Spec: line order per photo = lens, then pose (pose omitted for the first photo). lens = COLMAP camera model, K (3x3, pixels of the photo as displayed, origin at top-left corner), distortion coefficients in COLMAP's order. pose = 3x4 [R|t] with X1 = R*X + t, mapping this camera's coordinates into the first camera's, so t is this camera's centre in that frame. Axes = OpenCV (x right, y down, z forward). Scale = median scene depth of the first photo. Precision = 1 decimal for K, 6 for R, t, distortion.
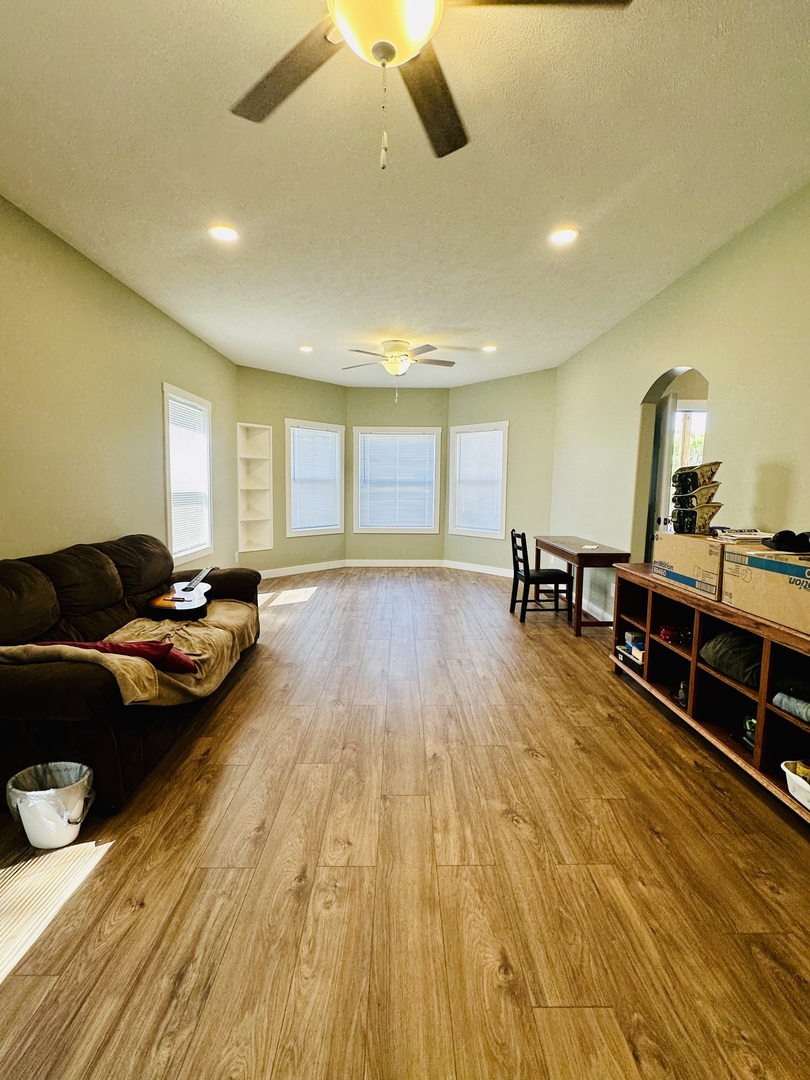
lens RADIAL K [[476.8, 0, 407.5], [0, 476.8, 534.1], [0, 0, 1]] dist [-0.002831, 0.000204]
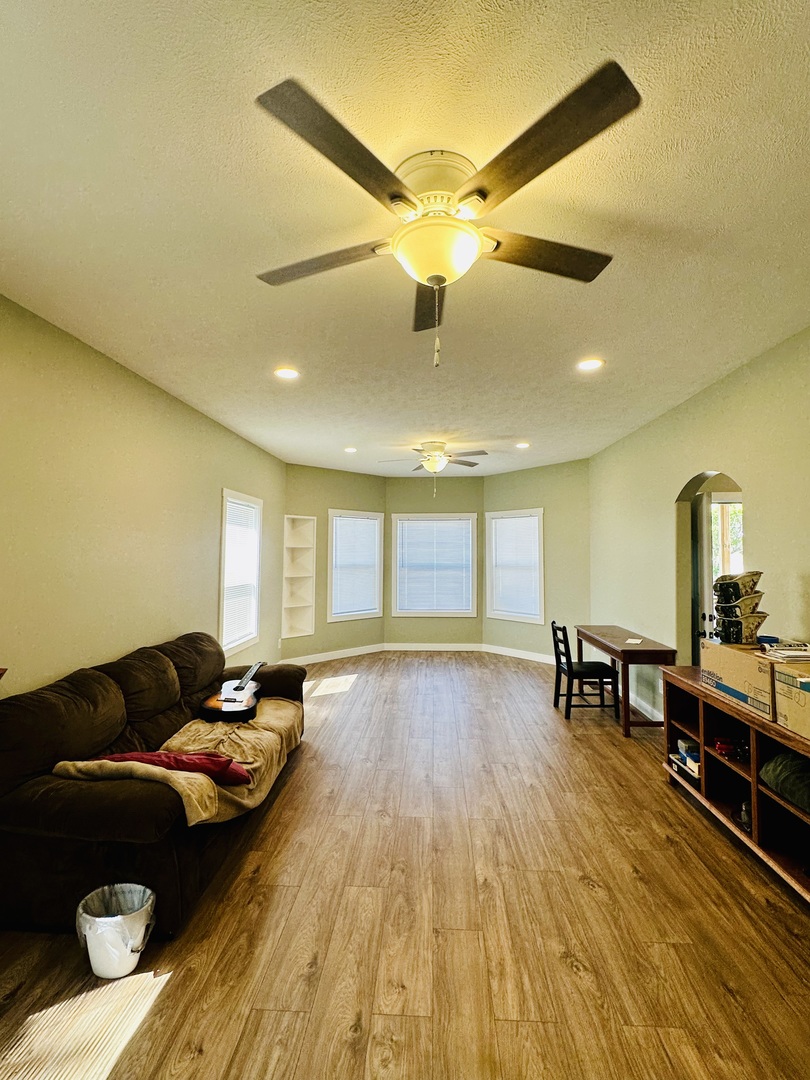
lens RADIAL K [[476.8, 0, 407.7], [0, 476.8, 534.7], [0, 0, 1]] dist [-0.002831, 0.000204]
pose [[0.997590, -0.013171, -0.068117, -0.021866], [0.003491, 0.990099, -0.140328, -0.084167], [0.069291, 0.139752, 0.987759, -0.059619]]
